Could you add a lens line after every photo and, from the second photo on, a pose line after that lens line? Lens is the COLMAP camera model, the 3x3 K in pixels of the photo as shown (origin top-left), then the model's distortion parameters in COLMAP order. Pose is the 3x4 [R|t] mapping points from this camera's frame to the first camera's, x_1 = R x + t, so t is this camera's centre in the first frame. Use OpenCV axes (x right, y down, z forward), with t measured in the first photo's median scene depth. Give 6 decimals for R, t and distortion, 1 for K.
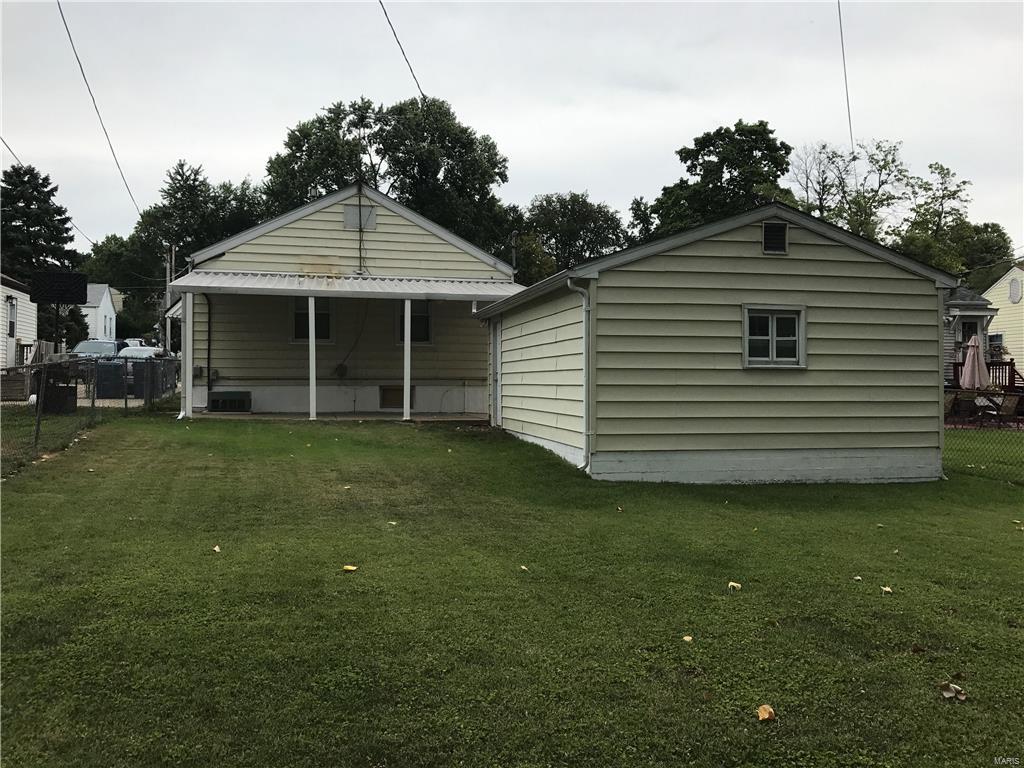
lens RADIAL K [[835.1, 0, 512.0], [0, 835.1, 384.0], [0, 0, 1]] dist [-0.016182, 0.010942]
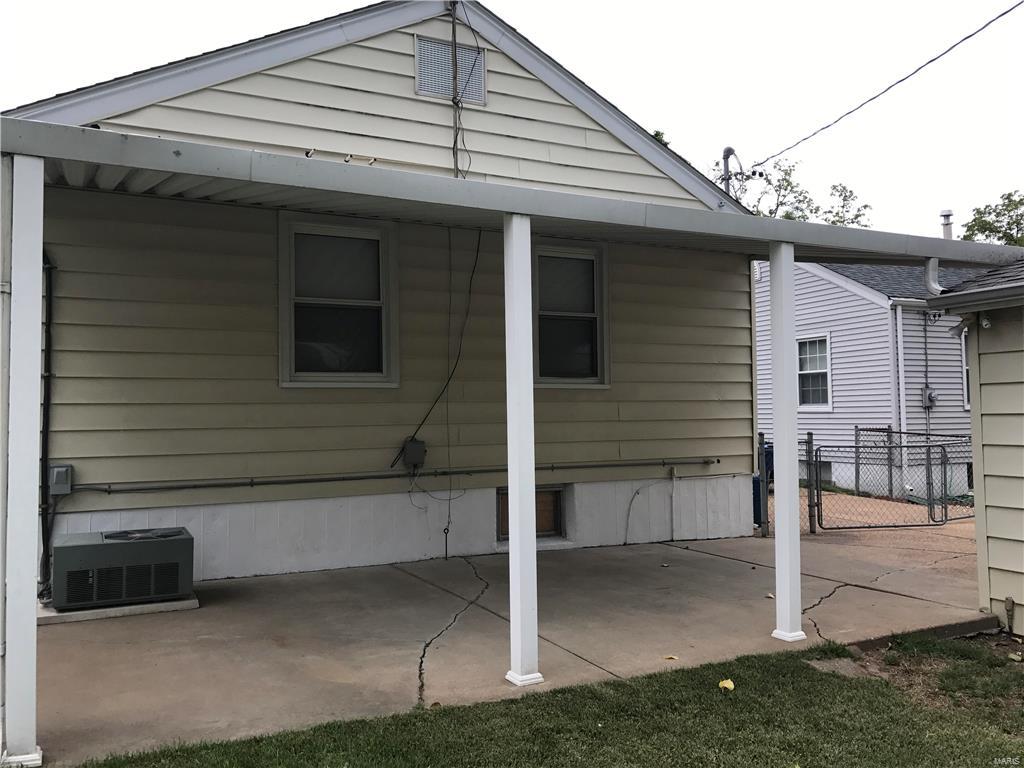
lens RADIAL K [[835.1, 0, 512.0], [0, 835.1, 384.0], [0, 0, 1]] dist [-0.016182, 0.010942]
pose [[0.969768, -0.004296, 0.243992, -0.246441], [0.013901, 0.999194, -0.037657, -0.032233], [-0.243634, 0.039910, 0.969046, 0.589045]]
